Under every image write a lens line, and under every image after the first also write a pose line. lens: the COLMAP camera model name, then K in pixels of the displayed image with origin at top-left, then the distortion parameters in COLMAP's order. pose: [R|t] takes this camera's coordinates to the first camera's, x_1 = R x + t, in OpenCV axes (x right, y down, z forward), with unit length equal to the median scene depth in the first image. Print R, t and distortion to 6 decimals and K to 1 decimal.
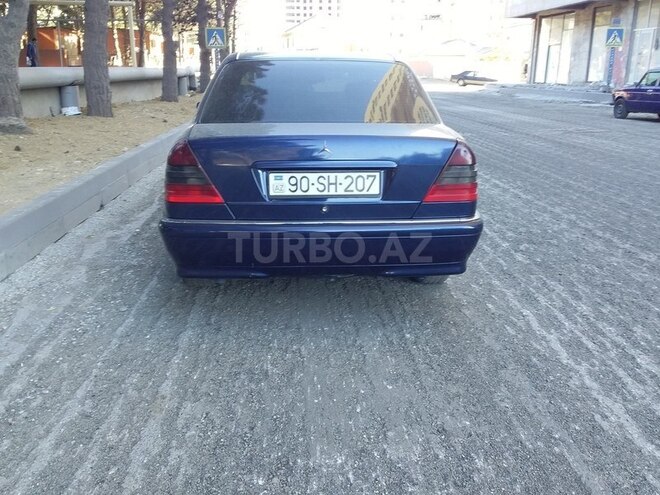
lens RADIAL K [[602.1, 0, 330.0], [0, 602.1, 247.5], [0, 0, 1]] dist [0.083015, -0.172427]
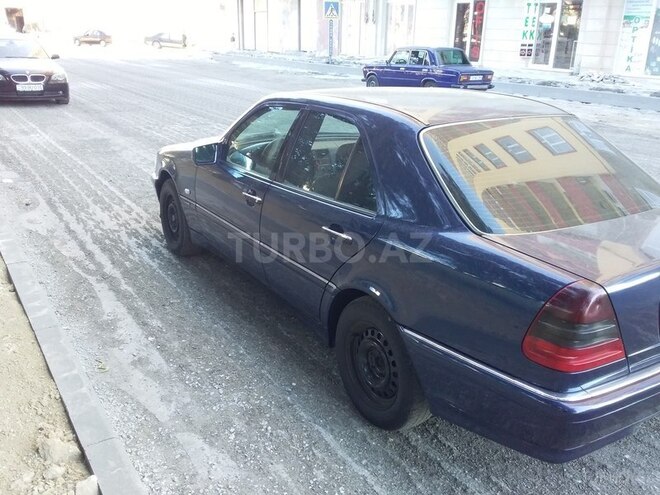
lens RADIAL K [[602.1, 0, 330.0], [0, 602.1, 247.5], [0, 0, 1]] dist [0.083015, -0.172427]
pose [[0.868903, -0.148569, 0.472159, -0.093337], [0.117562, 0.988539, 0.094707, -0.036127], [-0.480818, -0.026784, 0.876411, 0.059329]]
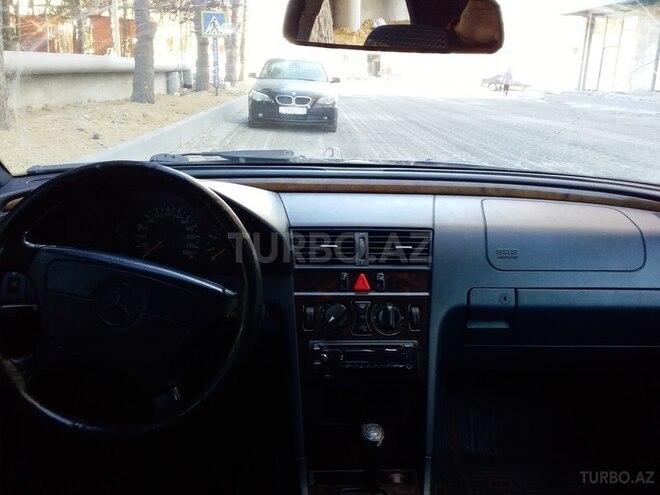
lens RADIAL K [[602.1, 0, 330.0], [0, 602.1, 247.5], [0, 0, 1]] dist [0.083015, -0.172427]
pose [[0.999376, 0.030232, -0.018288, -0.009352], [-0.030268, 0.999540, -0.001691, -0.045565], [0.018228, 0.002243, 0.999831, 0.172277]]
